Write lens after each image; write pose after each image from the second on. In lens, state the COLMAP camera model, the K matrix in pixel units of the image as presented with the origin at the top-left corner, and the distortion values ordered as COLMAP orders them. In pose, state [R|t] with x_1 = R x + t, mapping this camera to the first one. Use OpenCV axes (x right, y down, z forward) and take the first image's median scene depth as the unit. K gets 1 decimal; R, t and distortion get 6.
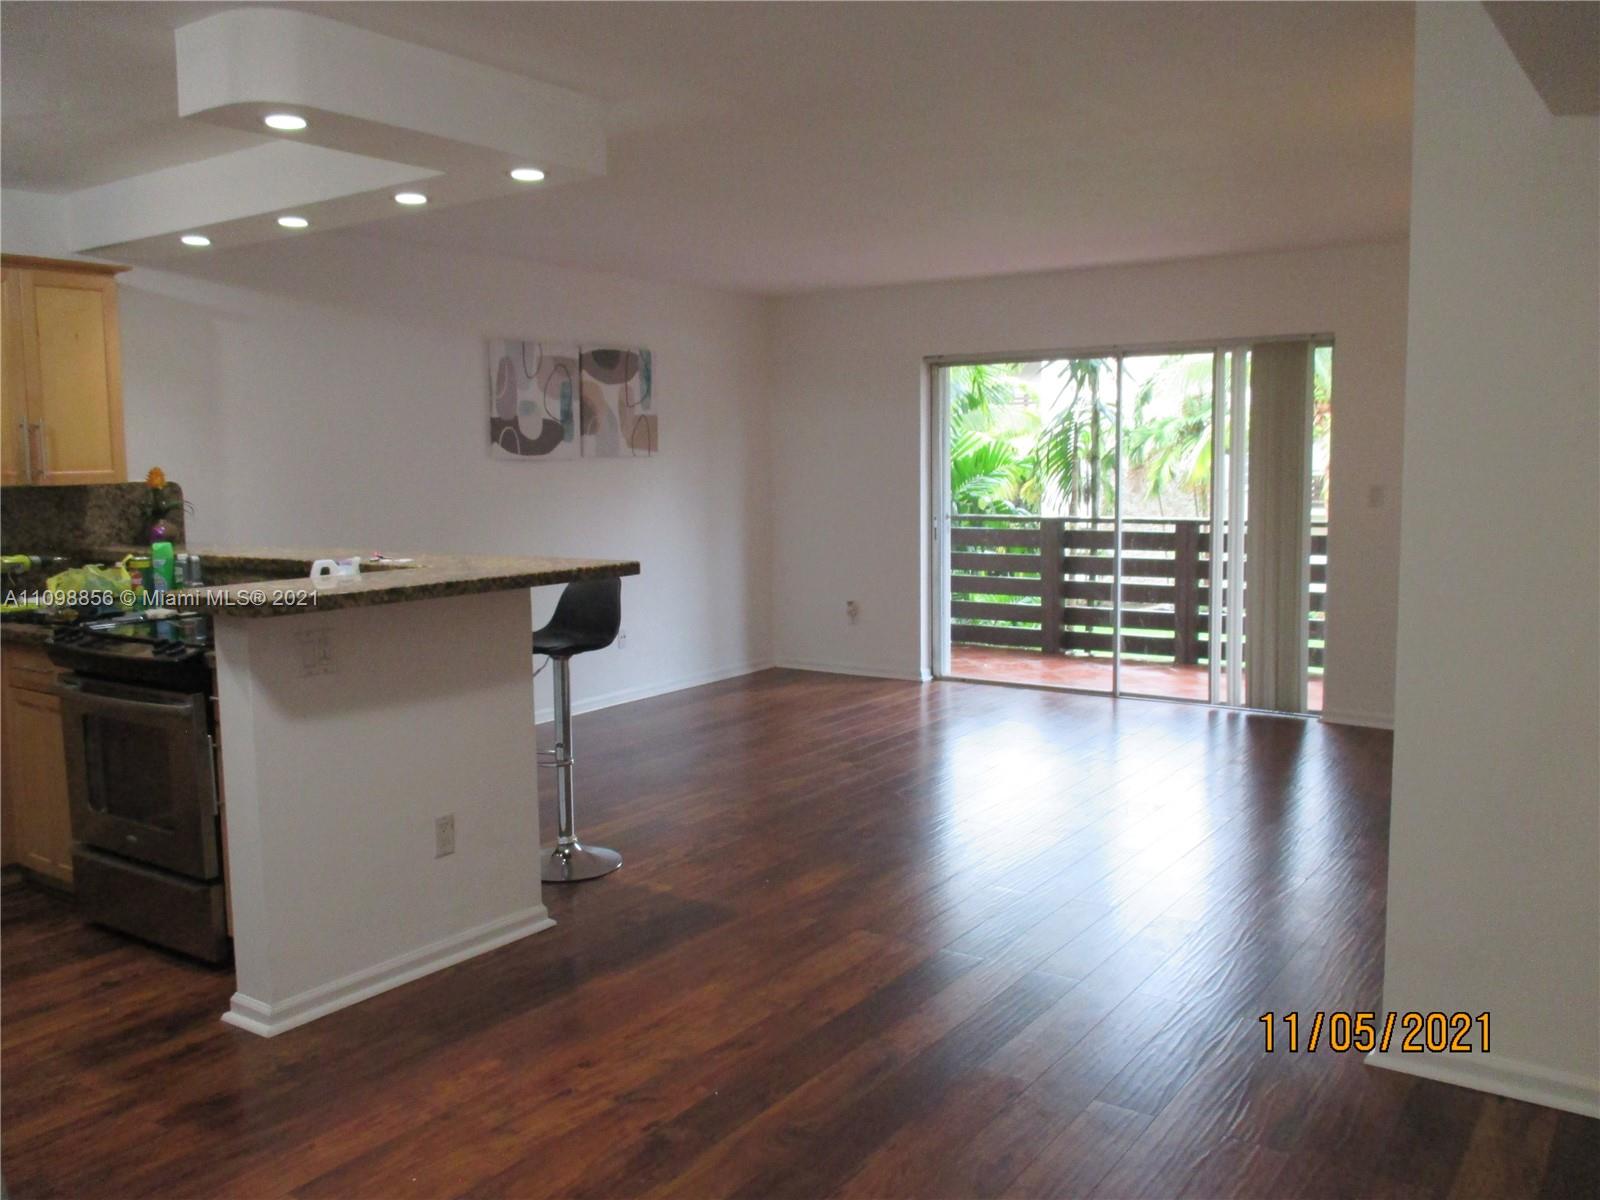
lens RADIAL K [[1334.4, 0, 800.6], [0, 1334.4, 585.3], [0, 0, 1]] dist [-0.038699, 0.025053]
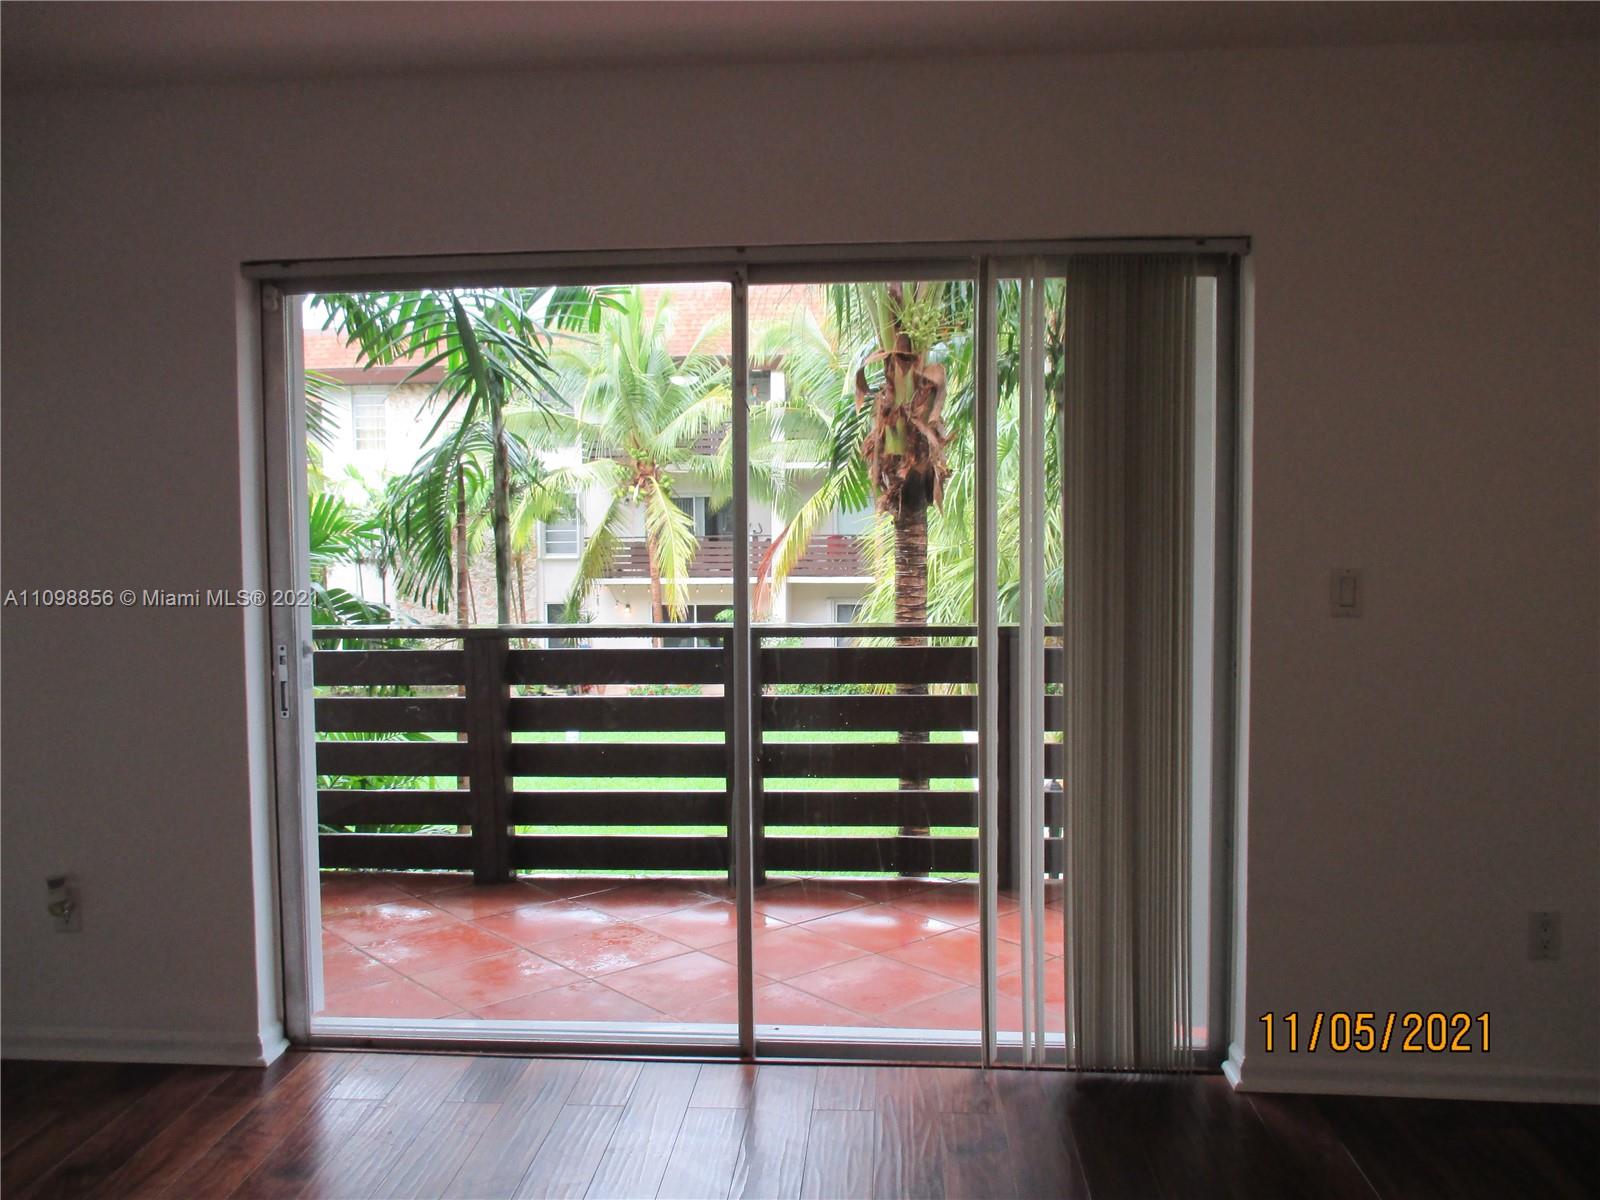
lens RADIAL K [[1334.4, 0, 807.2], [0, 1334.4, 589.4], [0, 0, 1]] dist [-0.038699, 0.025053]
pose [[0.856852, -0.025795, 0.514917, 0.033388], [0.049892, 0.998209, -0.033017, -0.056523], [-0.513143, 0.053981, 0.856604, 0.635293]]
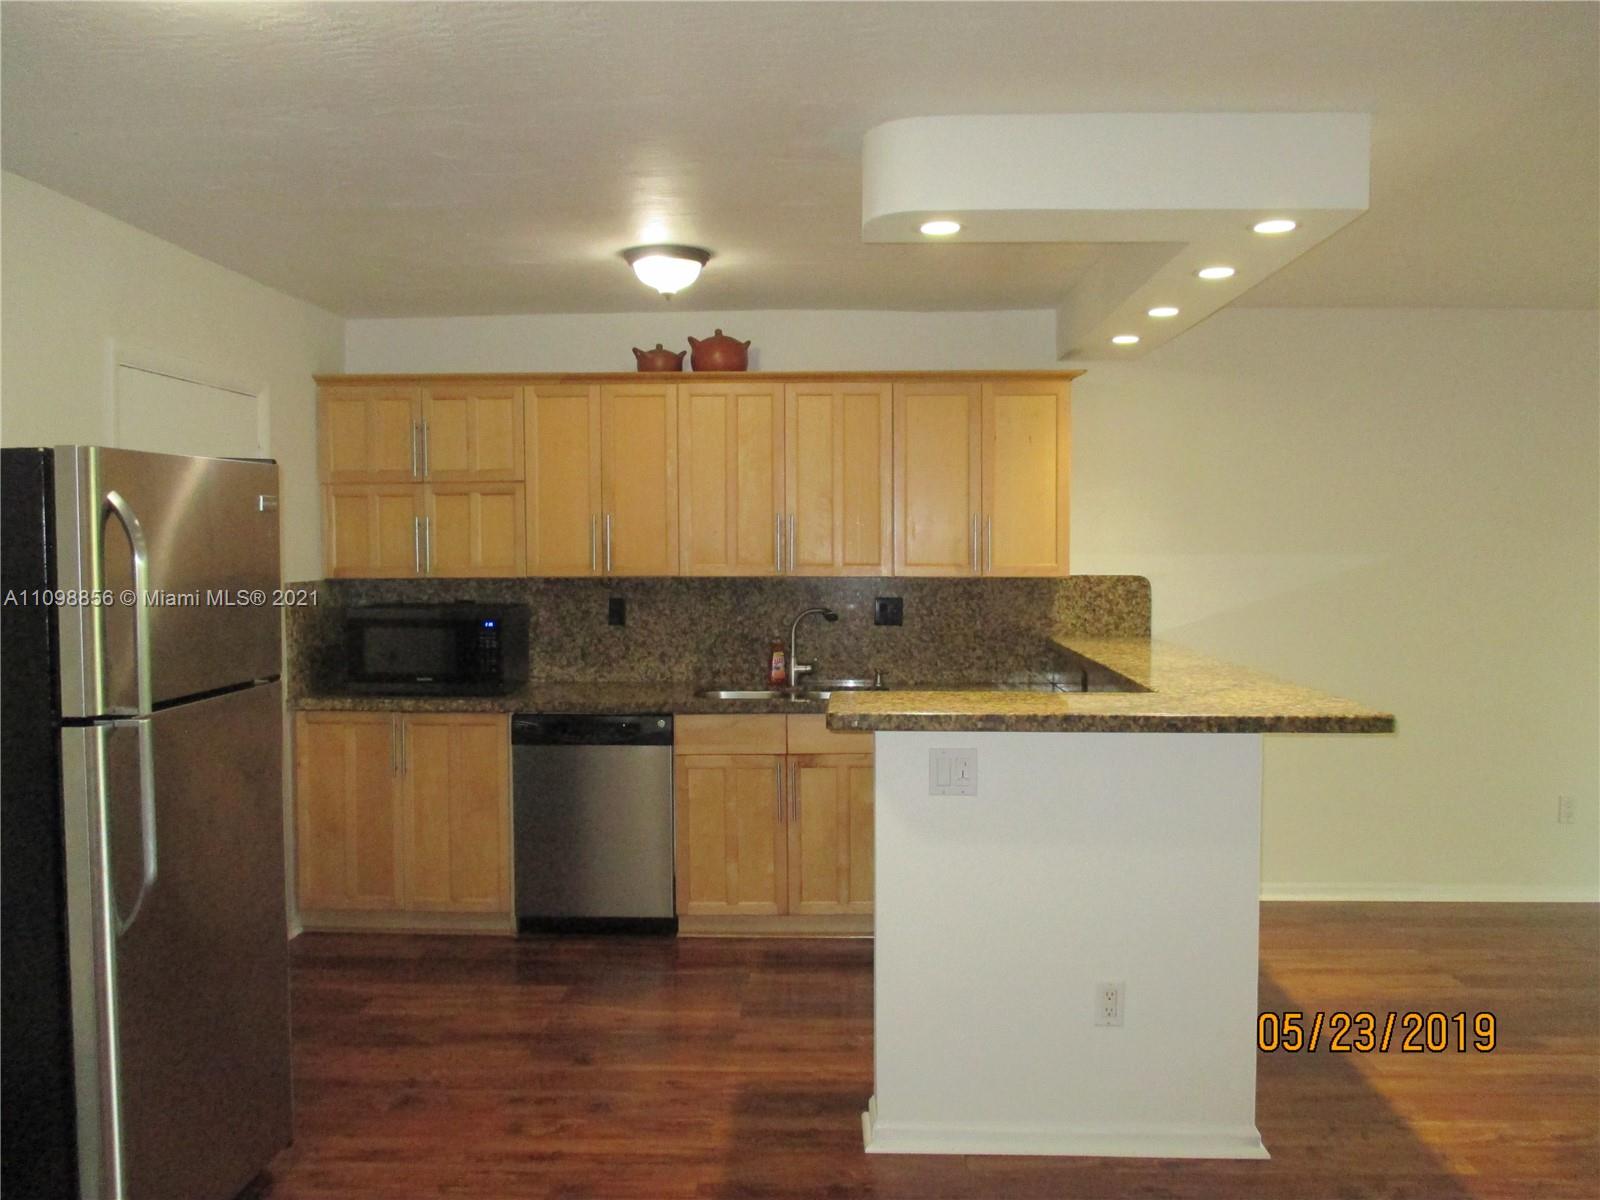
lens RADIAL K [[1334.4, 0, 807.4], [0, 1334.4, 592.0], [0, 0, 1]] dist [-0.038699, 0.025053]
pose [[0.551865, 0.047364, -0.832588, 0.167832], [-0.089971, 0.995940, -0.002979, -0.029839], [0.829066, 0.076553, 0.553885, 0.171469]]
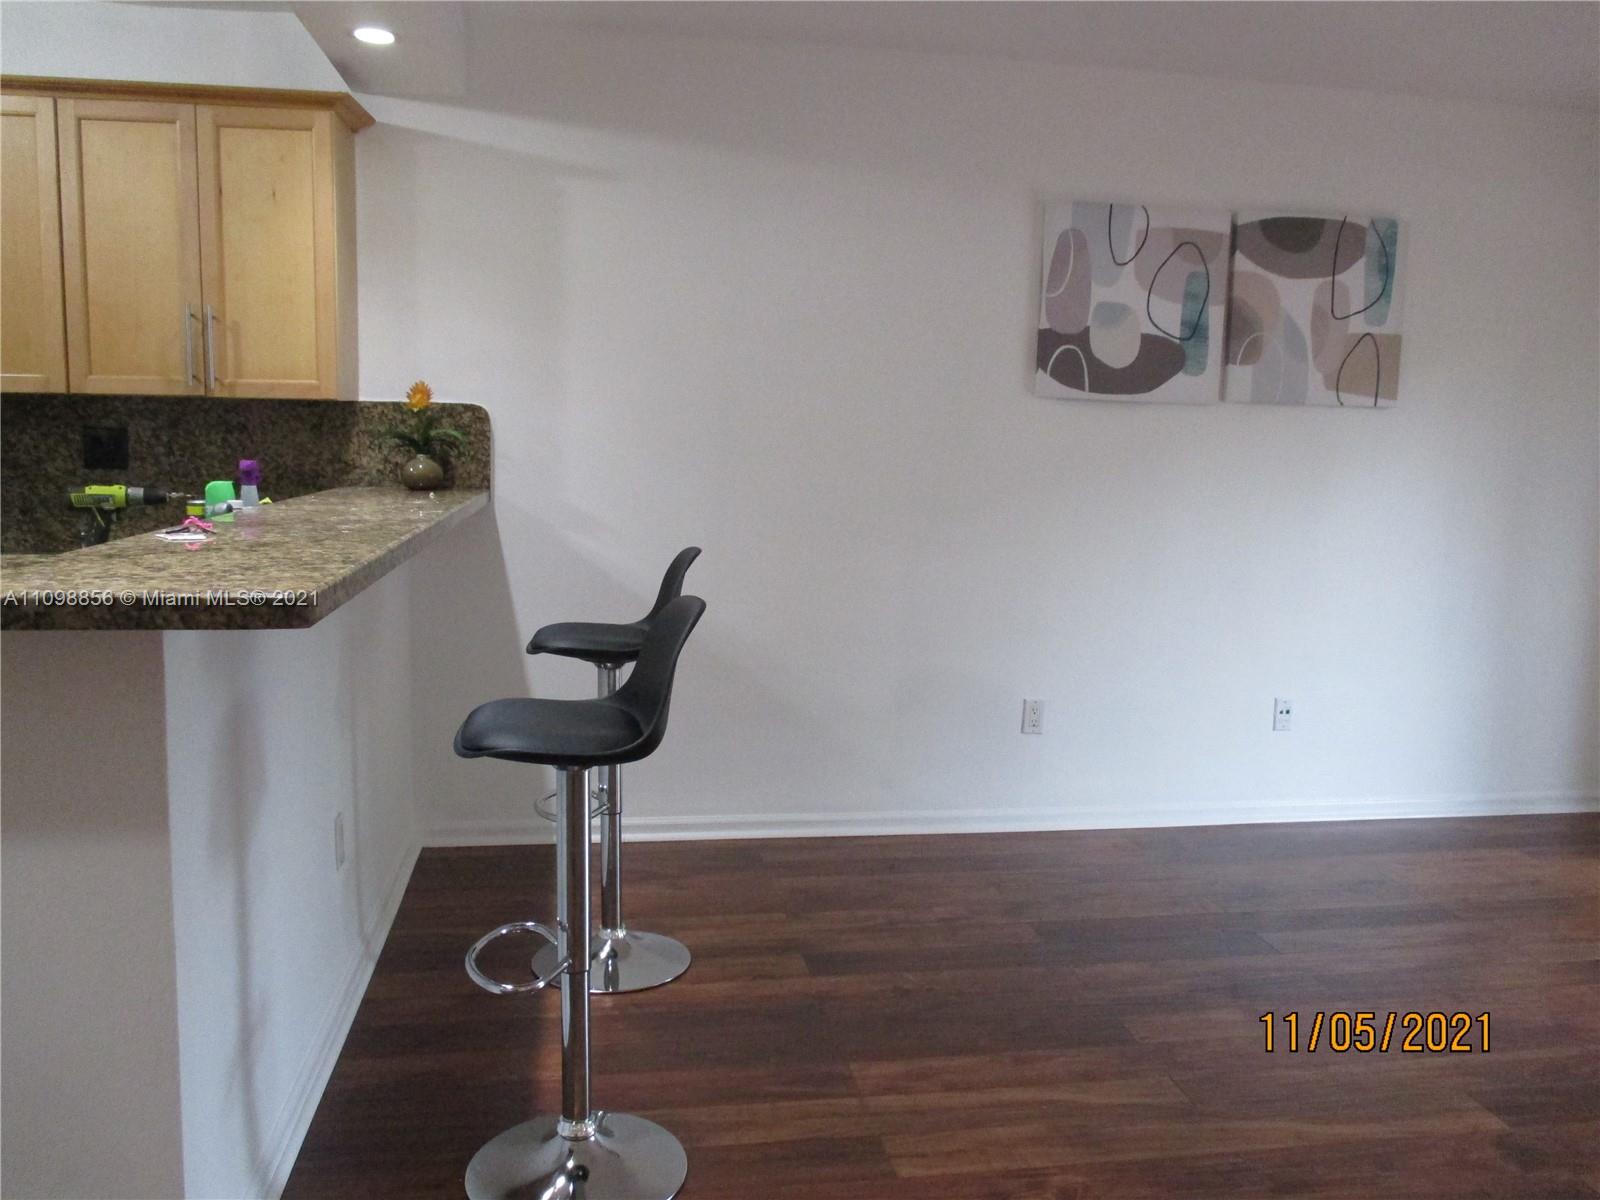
lens RADIAL K [[1334.4, 0, 797.6], [0, 1334.4, 595.4], [0, 0, 1]] dist [-0.038699, 0.025053]
pose [[0.700679, 0.121281, -0.703093, 0.128704], [-0.104057, 0.992281, 0.067465, -0.031221], [0.705847, 0.025891, 0.707891, 0.452737]]
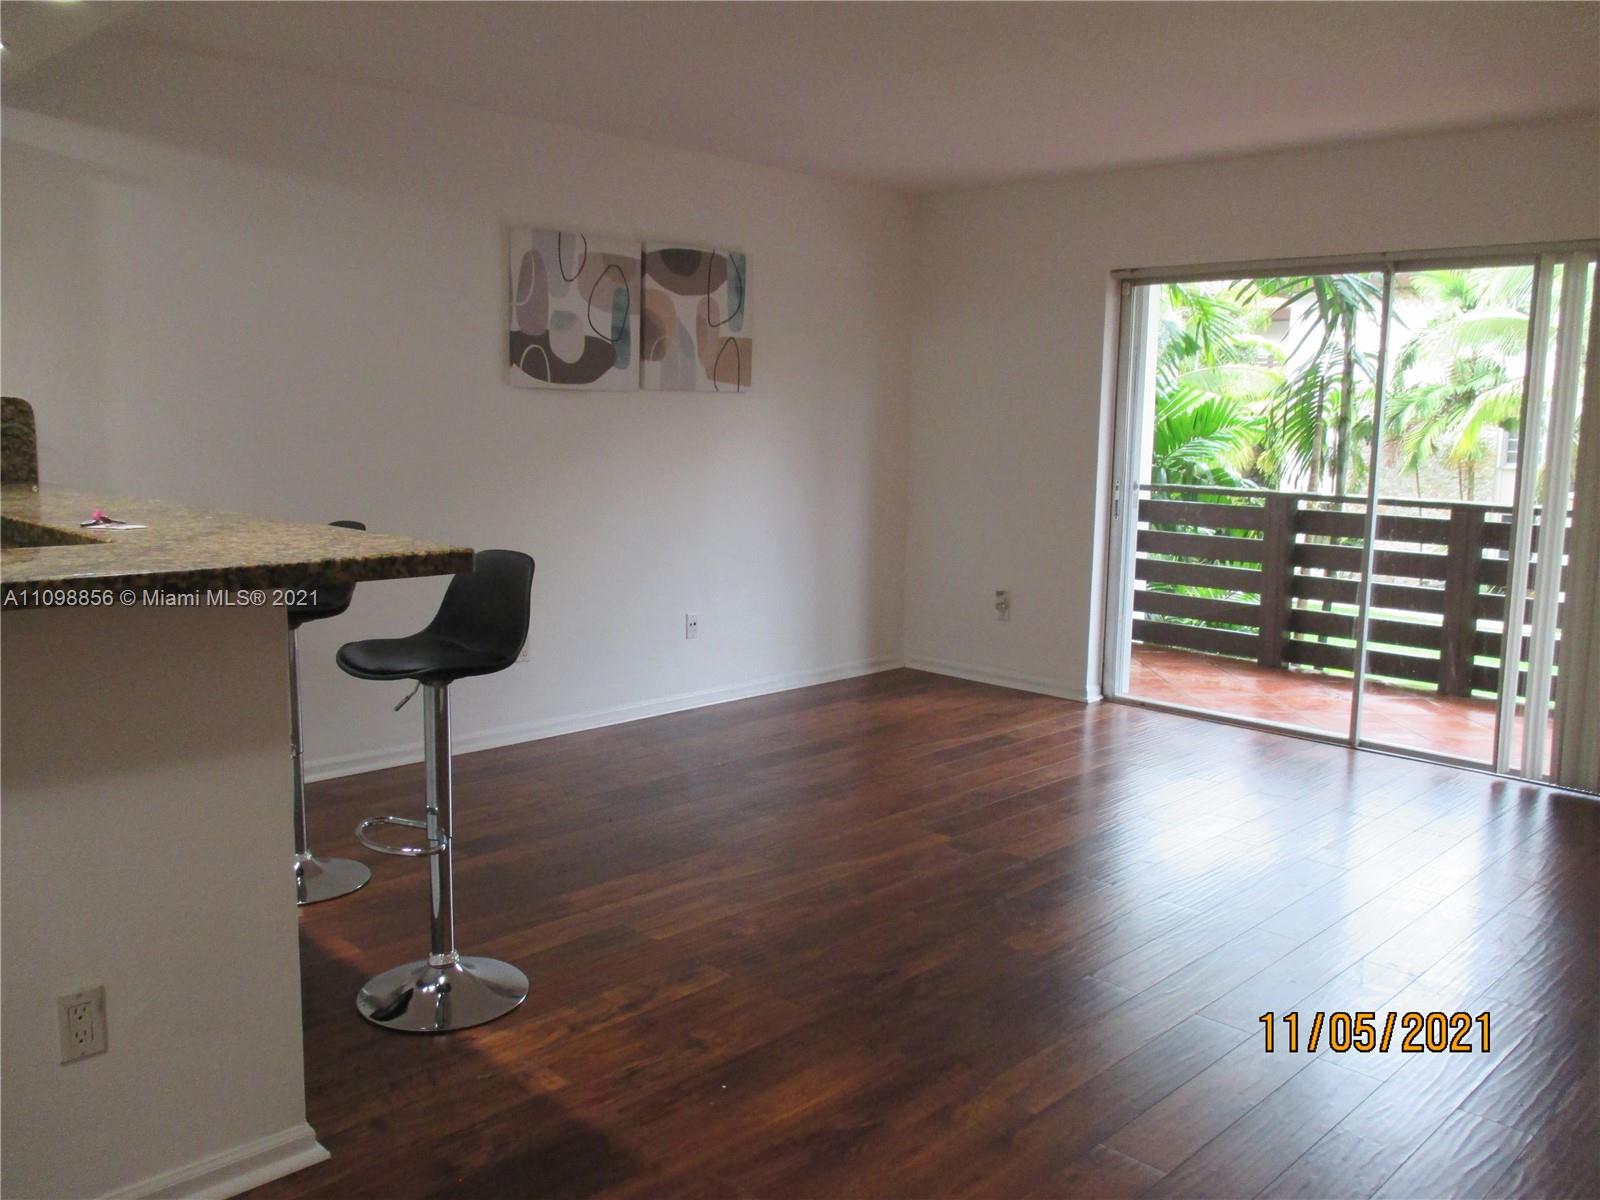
lens RADIAL K [[1334.4, 0, 800.0], [0, 1334.4, 595.8], [0, 0, 1]] dist [-0.038699, 0.025053]
pose [[0.984987, 0.053826, -0.164022, 0.057471], [-0.047186, 0.997911, 0.044117, -0.015954], [0.166054, -0.035715, 0.985470, 0.257480]]
